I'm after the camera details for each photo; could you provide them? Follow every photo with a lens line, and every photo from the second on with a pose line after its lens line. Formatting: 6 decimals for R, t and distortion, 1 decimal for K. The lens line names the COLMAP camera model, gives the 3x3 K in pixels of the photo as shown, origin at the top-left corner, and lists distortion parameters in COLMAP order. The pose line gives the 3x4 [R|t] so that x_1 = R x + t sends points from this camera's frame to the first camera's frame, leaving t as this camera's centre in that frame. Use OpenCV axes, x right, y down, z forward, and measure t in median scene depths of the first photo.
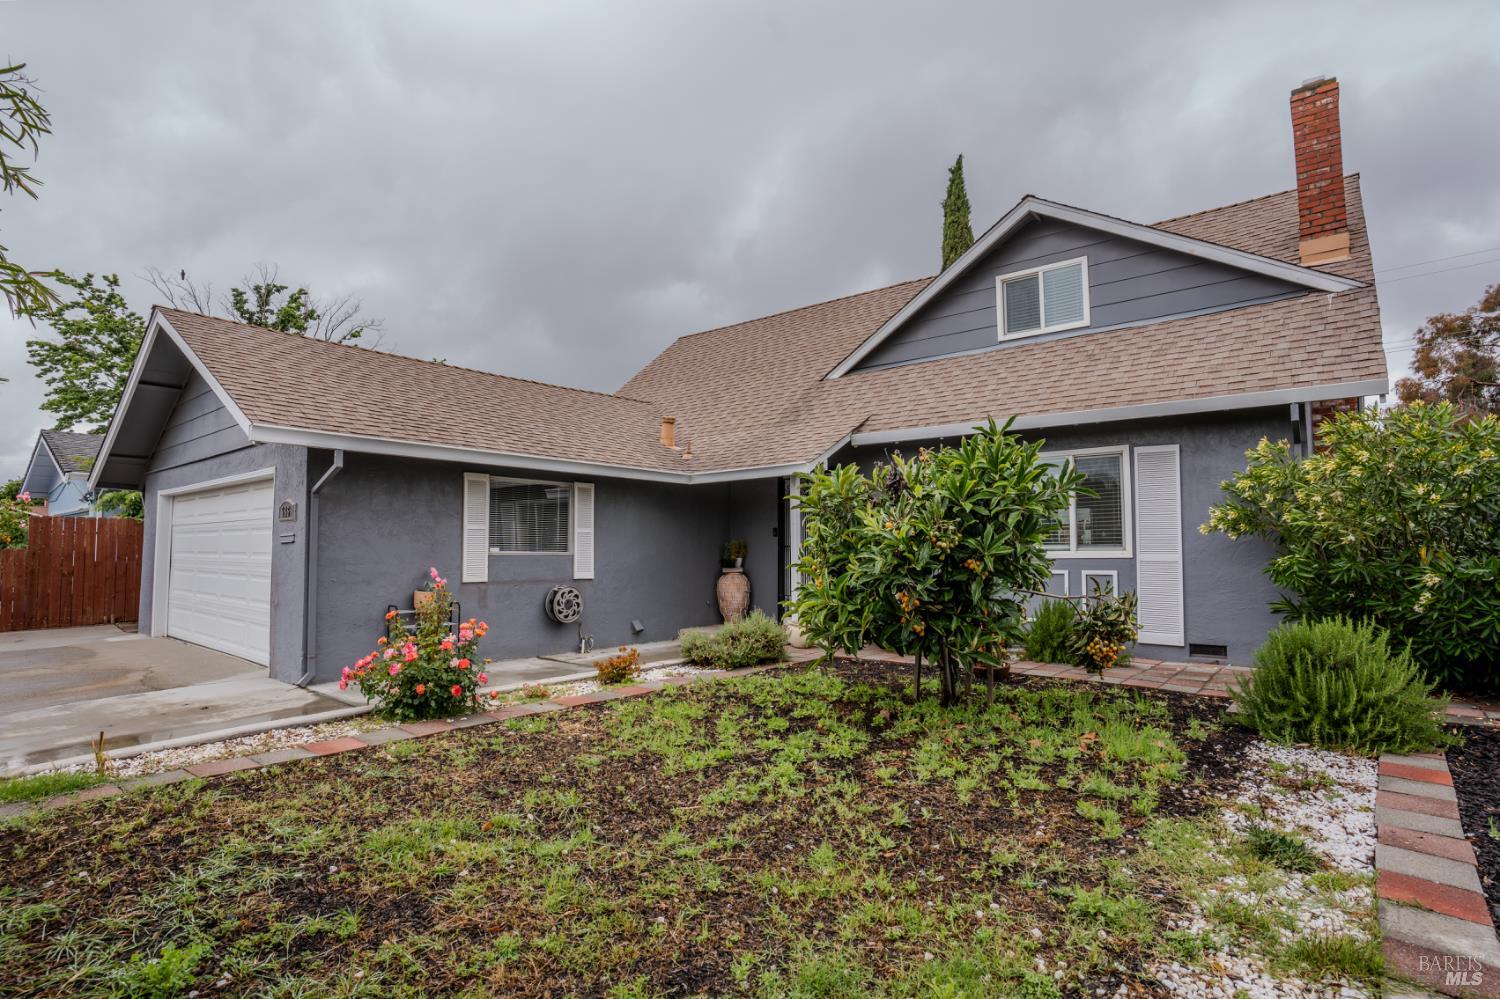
lens RADIAL K [[746.1, 0, 750.0], [0, 746.1, 499.5], [0, 0, 1]] dist [-0.068866, 0.028029]
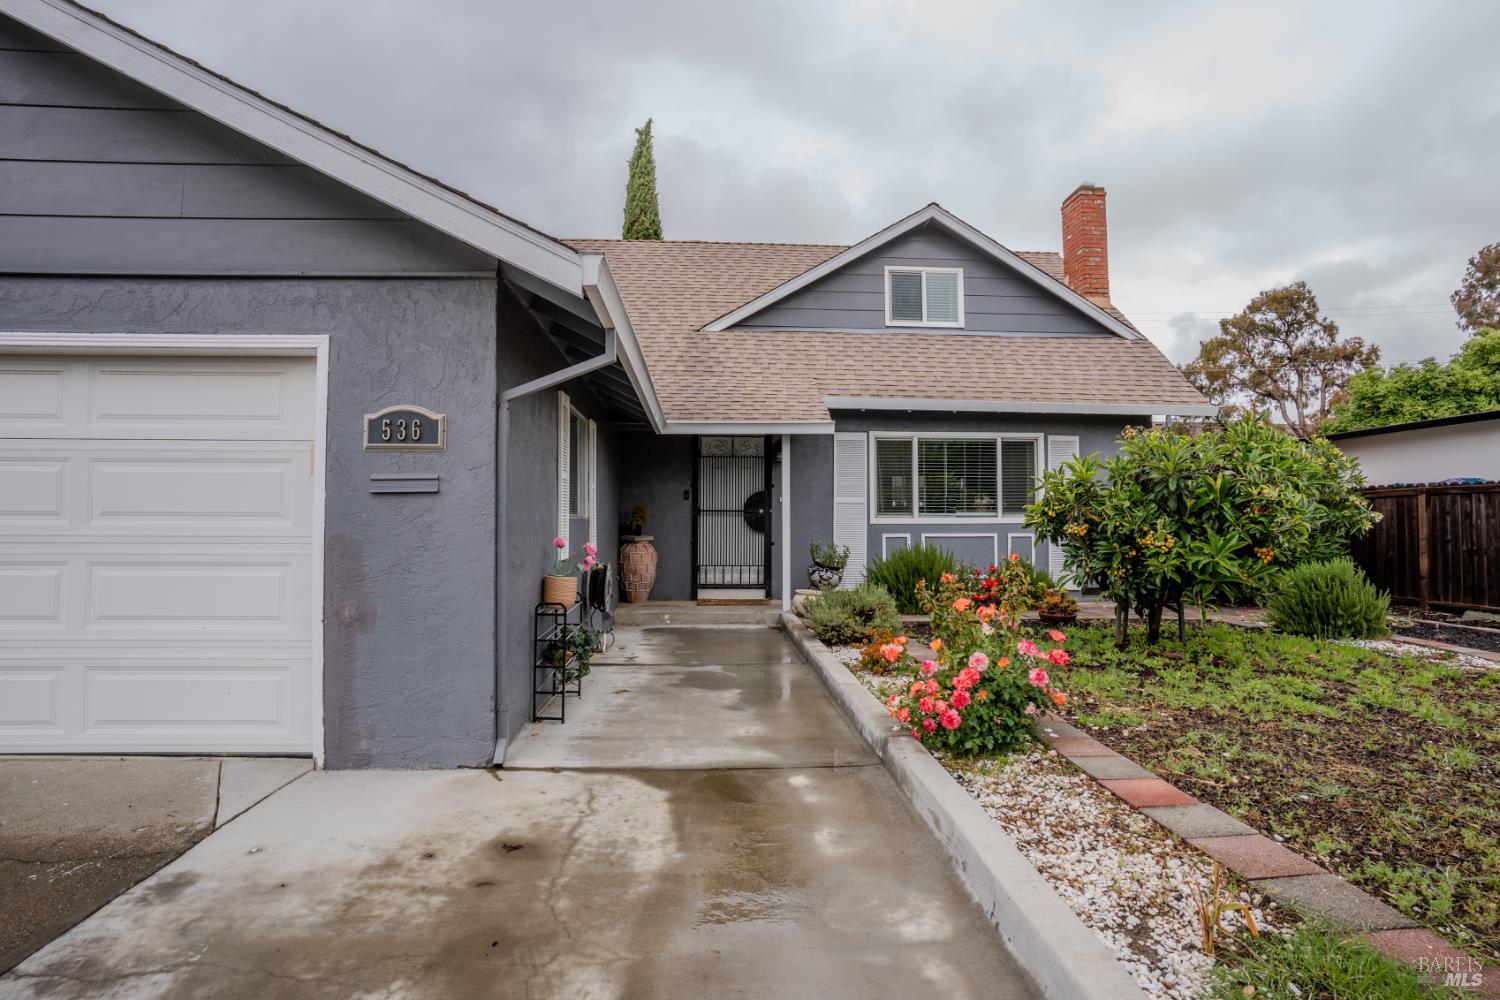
lens RADIAL K [[746.1, 0, 750.0], [0, 746.1, 500.0], [0, 0, 1]] dist [-0.068866, 0.028029]
pose [[0.722170, 0.021940, 0.691367, -0.600537], [-0.048376, 0.998652, 0.018839, 0.033966], [-0.690022, -0.047050, 0.722258, 0.360920]]
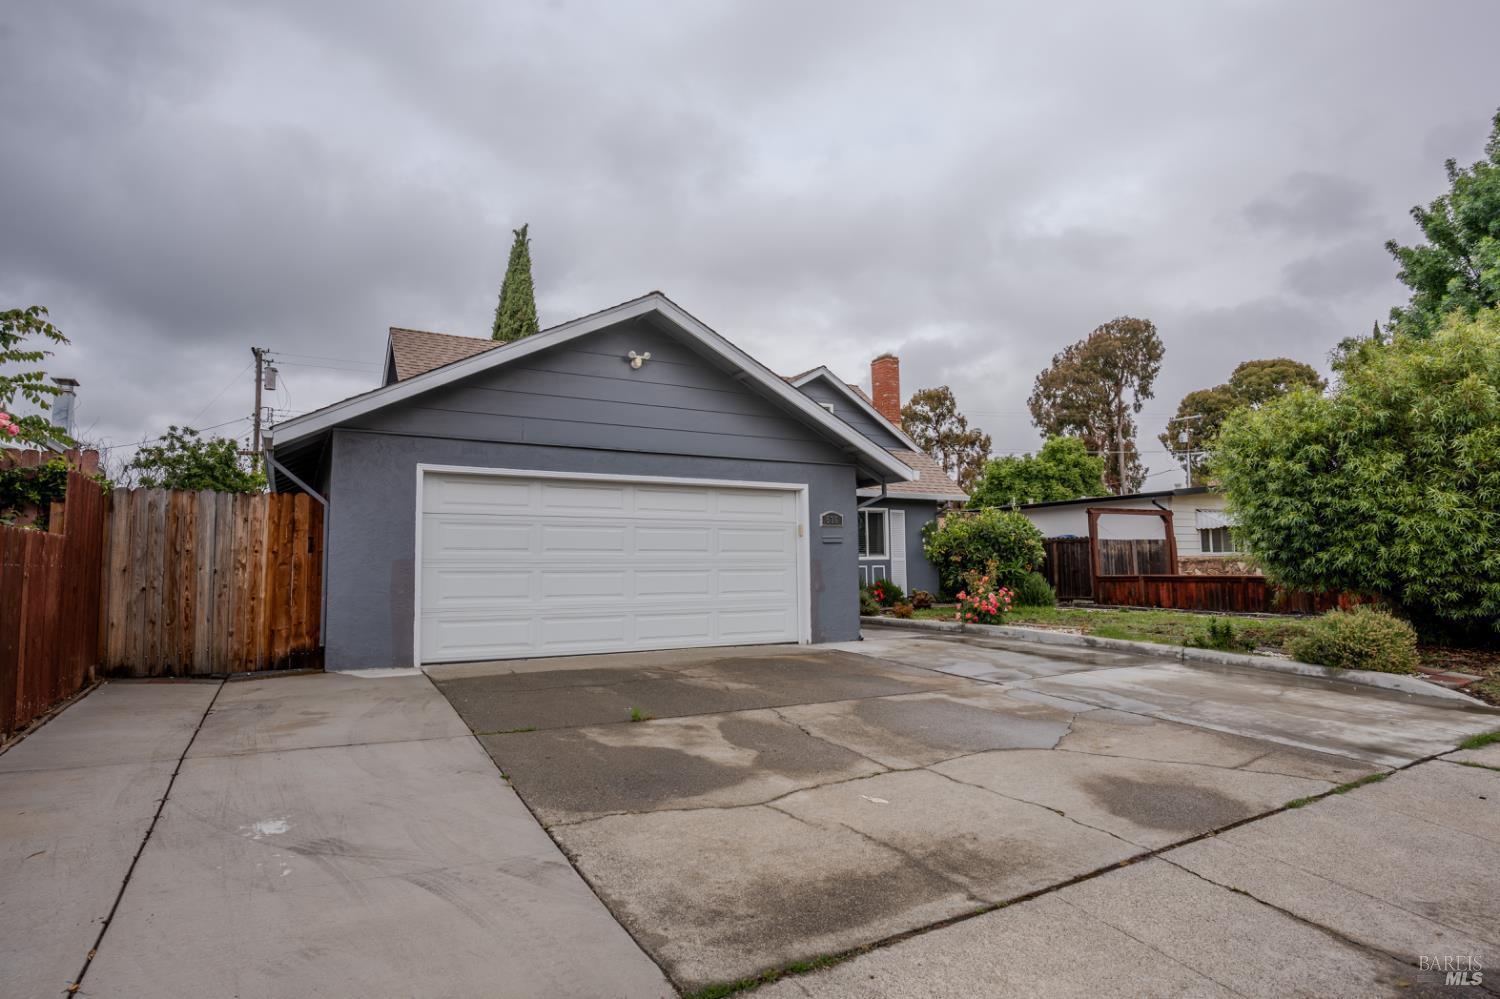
lens RADIAL K [[810.9, 0, 750.0], [0, 810.9, 499.5], [0, 0, 1]] dist [-0.101354, 0.068343]
pose [[0.339730, 0.079229, 0.937180, -1.592098], [-0.051110, 0.996528, -0.065719, 0.066687], [-0.939133, -0.025573, 0.342600, 0.472516]]
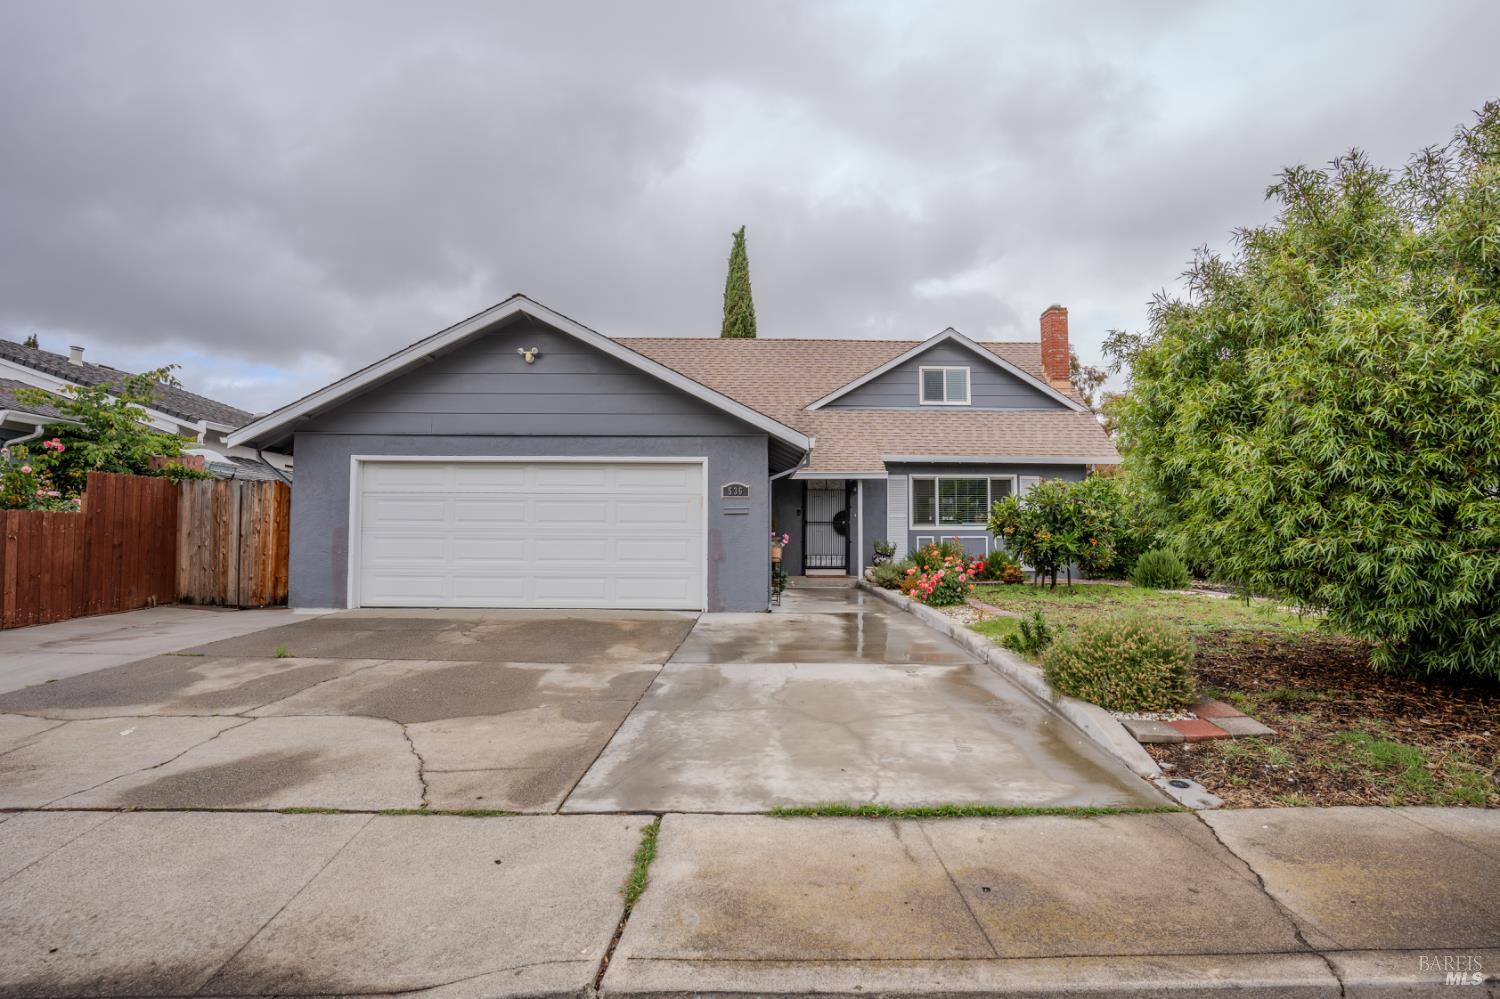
lens RADIAL K [[755.1, 0, 770.1], [0, 755.1, 501.7], [0, 0, 1]] dist [-0.074766, 0.029366]
pose [[0.747476, 0.033804, 0.663428, -1.149269], [-0.047515, 0.998867, 0.002638, 0.023863], [-0.662587, -0.033494, 0.748235, -0.085823]]
